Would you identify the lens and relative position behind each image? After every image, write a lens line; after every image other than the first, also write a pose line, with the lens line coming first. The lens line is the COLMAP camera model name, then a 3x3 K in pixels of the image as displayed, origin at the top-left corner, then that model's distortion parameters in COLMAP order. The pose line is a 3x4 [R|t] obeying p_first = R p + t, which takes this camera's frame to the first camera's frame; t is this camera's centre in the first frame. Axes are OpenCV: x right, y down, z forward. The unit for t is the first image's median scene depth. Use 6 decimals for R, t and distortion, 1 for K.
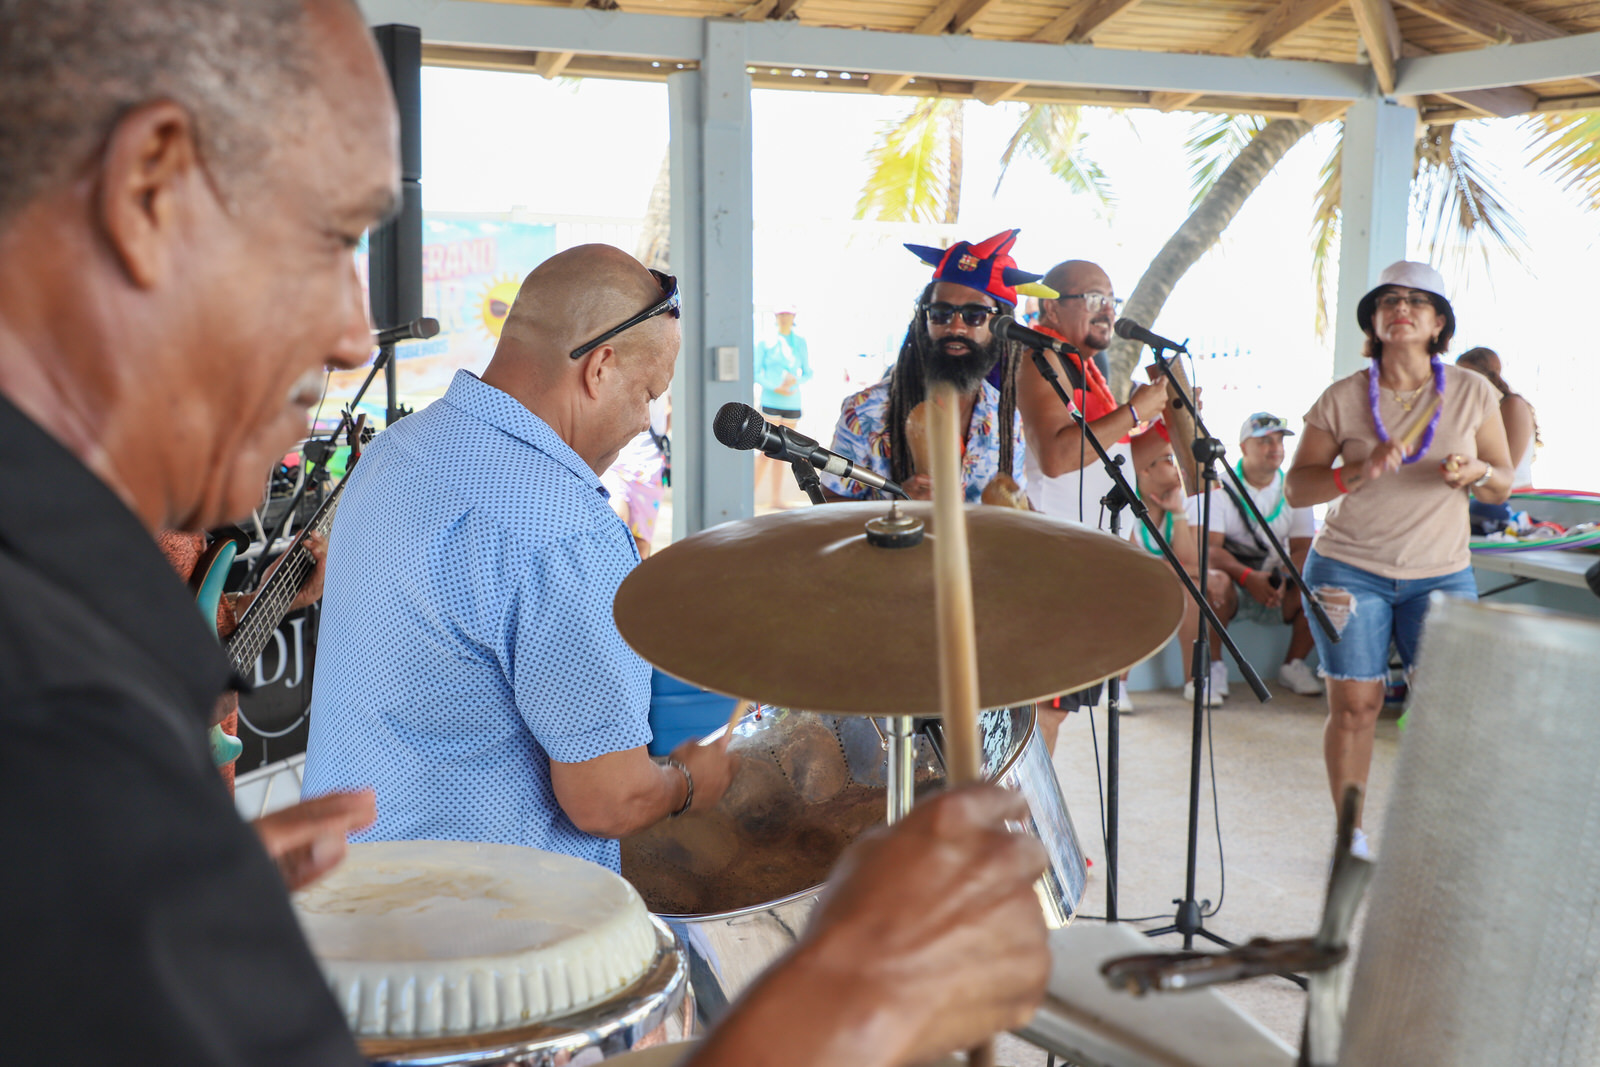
lens RADIAL K [[1824.9, 0, 799.9], [0, 1824.9, 580.4], [0, 0, 1]] dist [0.012601, 0.005745]
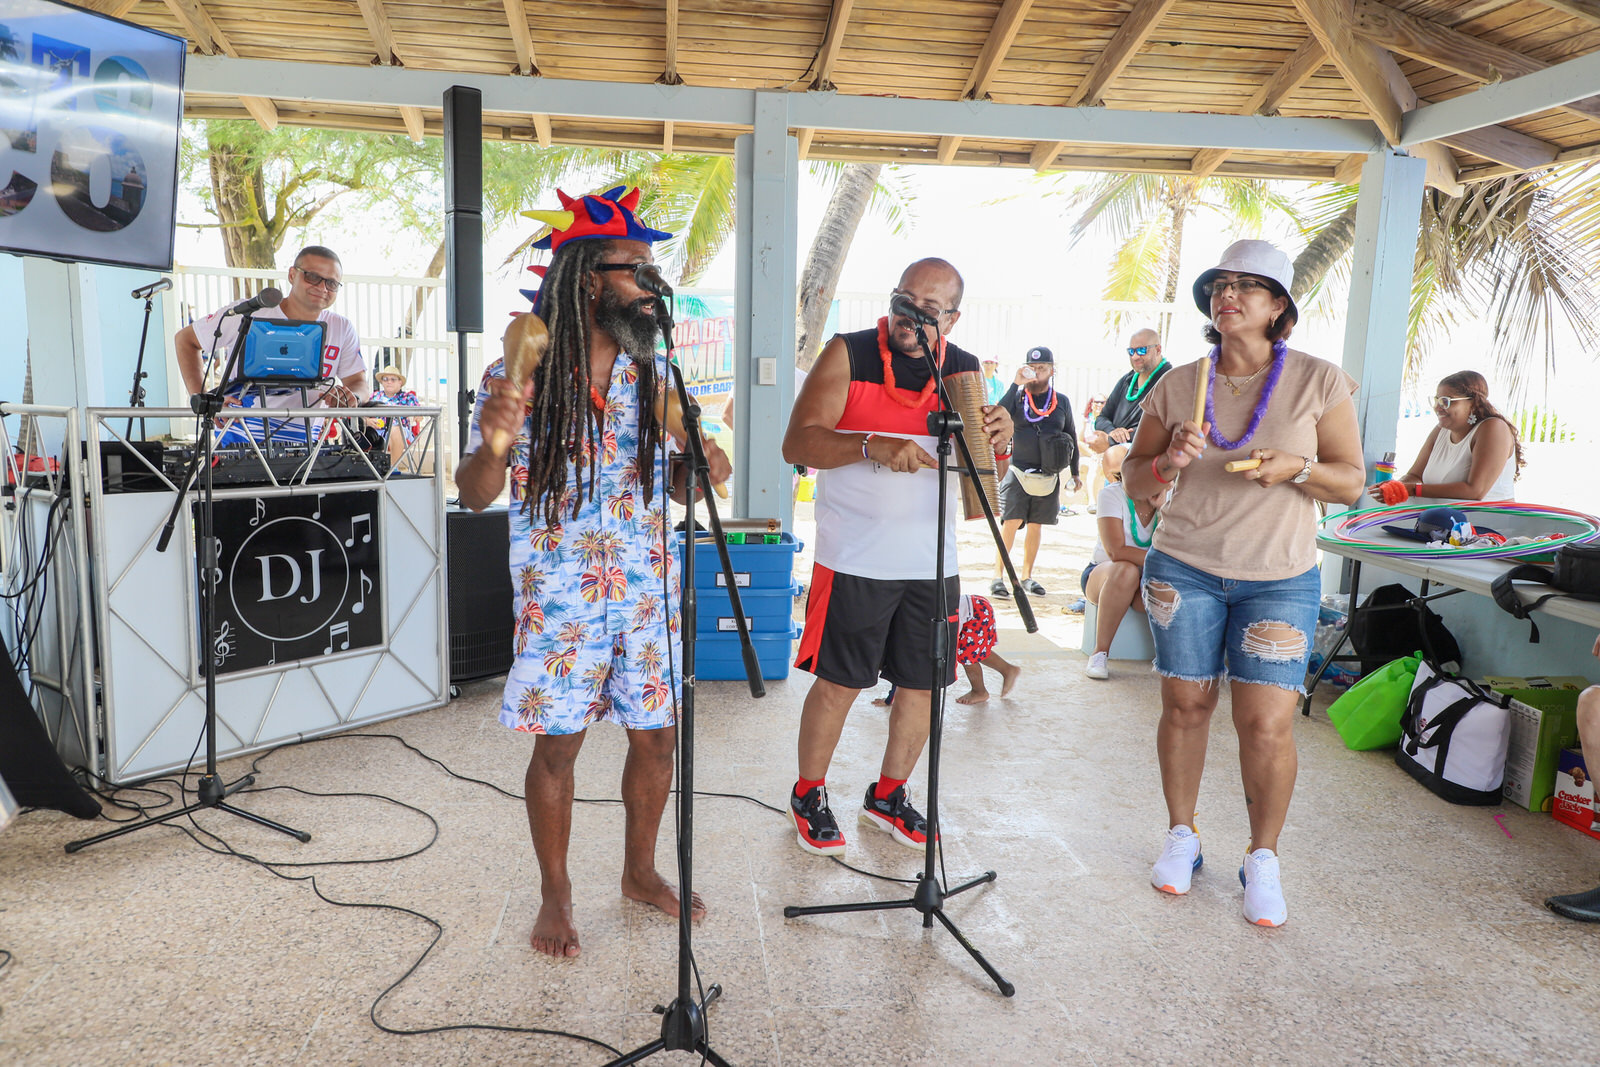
lens RADIAL K [[1126.2, 0, 800.0], [0, 1126.2, 533.5], [0, 0, 1]] dist [0.017430, 0.000626]
pose [[0.958890, 0.058474, -0.277687, 0.212042], [-0.061185, 0.998126, -0.001102, -0.007574], [0.277102, 0.018047, 0.960671, 0.281083]]
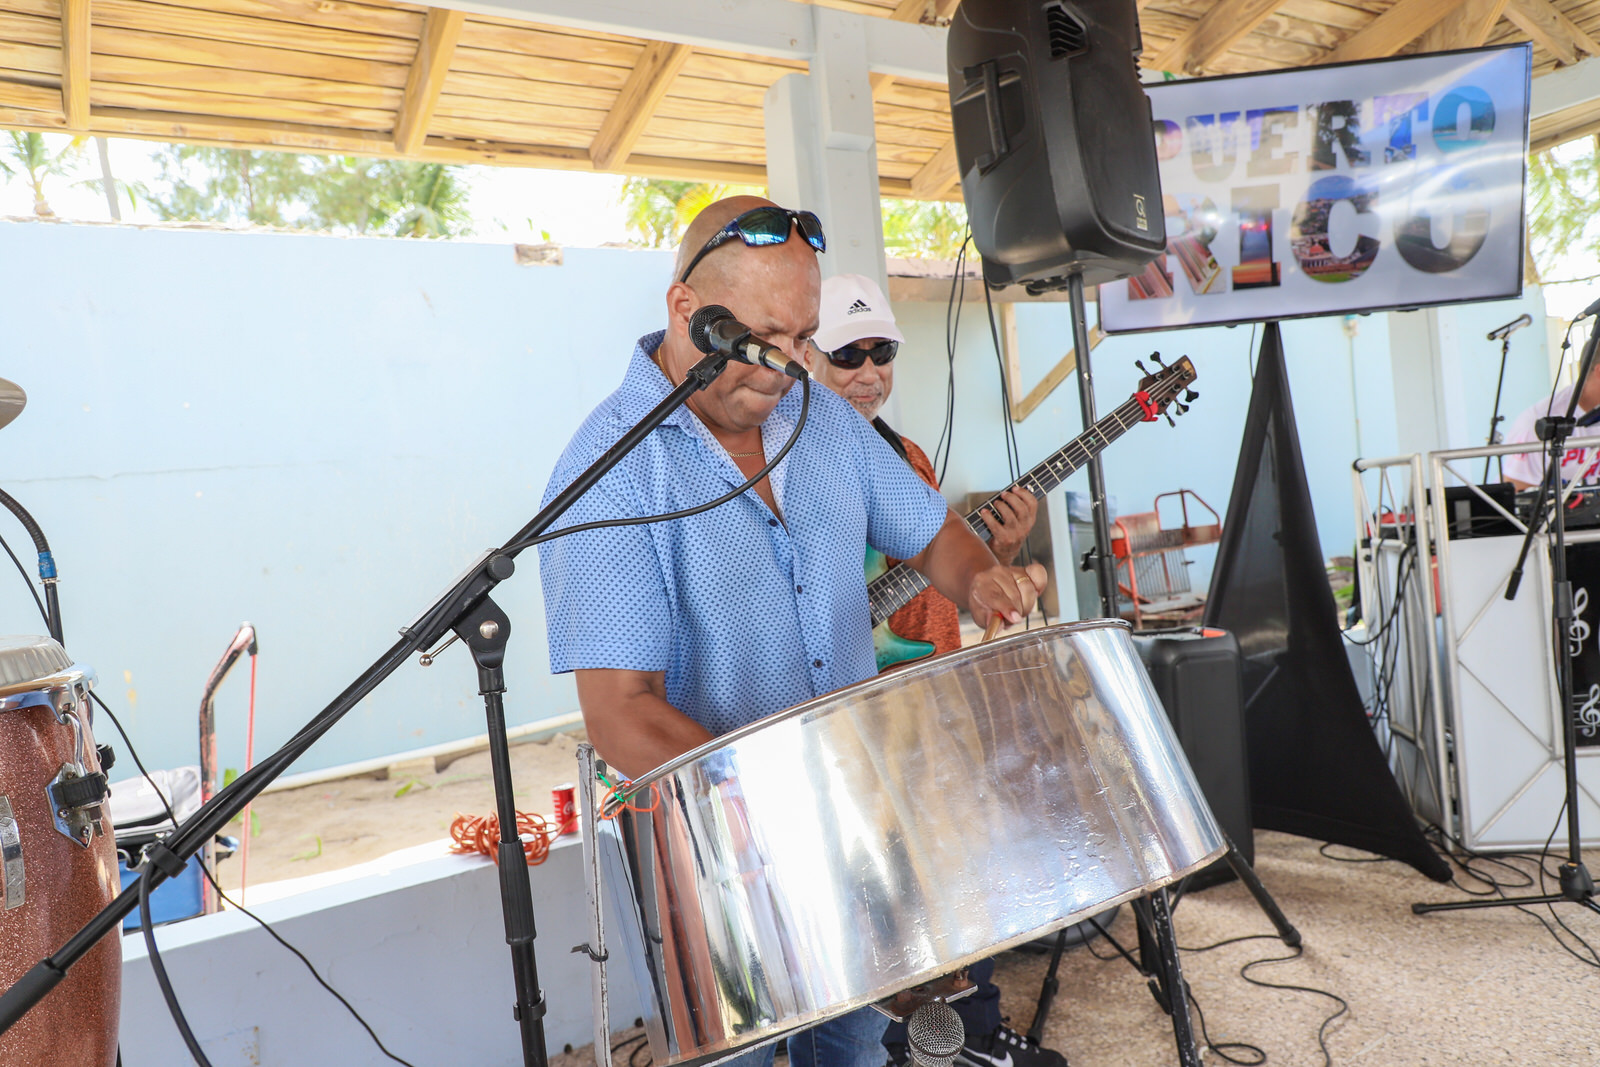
lens RADIAL K [[1126.2, 0, 800.0], [0, 1126.2, 533.5], [0, 0, 1]] dist [0.017430, 0.000626]
pose [[0.192316, 0.007828, -0.981302, 0.190457], [-0.031269, 0.999509, 0.001845, -0.000843], [0.980835, 0.030330, 0.192466, 0.322065]]
